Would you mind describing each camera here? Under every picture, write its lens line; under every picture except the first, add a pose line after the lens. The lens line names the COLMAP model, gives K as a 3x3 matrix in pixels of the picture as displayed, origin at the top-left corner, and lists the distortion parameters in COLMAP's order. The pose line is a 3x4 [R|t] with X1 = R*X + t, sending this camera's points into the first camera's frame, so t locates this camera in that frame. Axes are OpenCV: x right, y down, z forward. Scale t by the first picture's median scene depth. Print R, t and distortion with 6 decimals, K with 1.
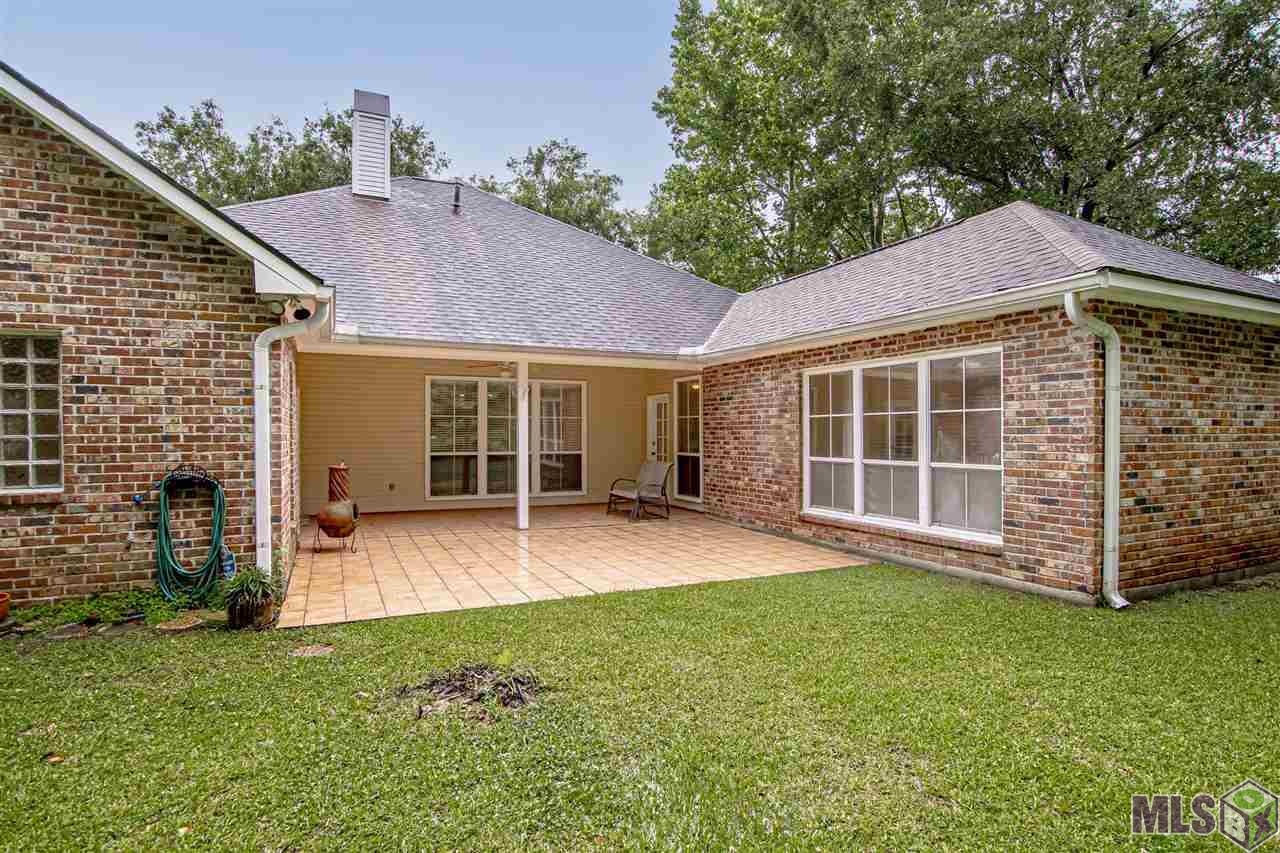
lens RADIAL K [[648.7, 0, 635.0], [0, 648.7, 433.7], [0, 0, 1]] dist [-0.016406, -0.000184]
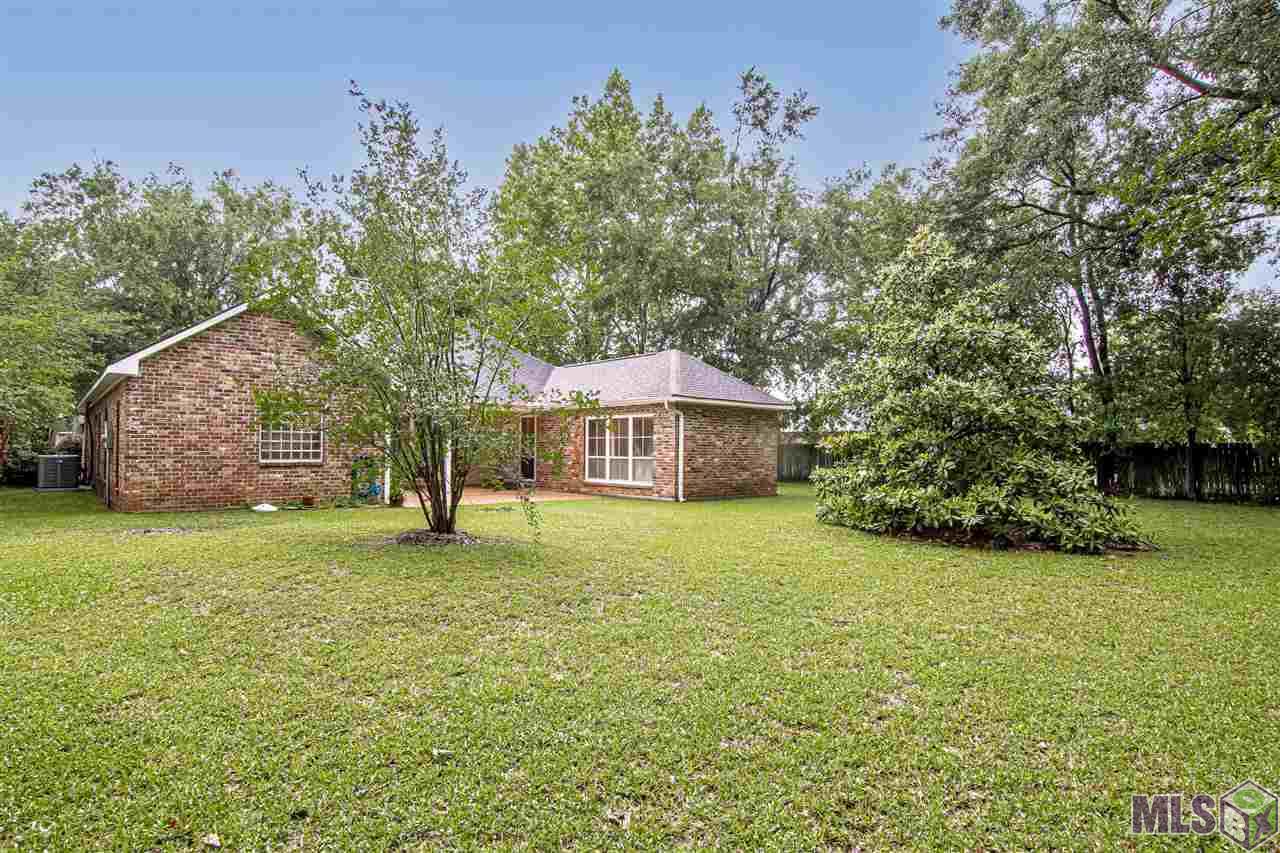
lens RADIAL K [[648.7, 0, 635.0], [0, 648.7, 433.7], [0, 0, 1]] dist [-0.016406, -0.000184]
pose [[0.952835, 0.019273, 0.302876, -0.330905], [-0.012163, 0.999605, -0.025345, 0.018347], [-0.303245, 0.020465, 0.952693, -1.527386]]
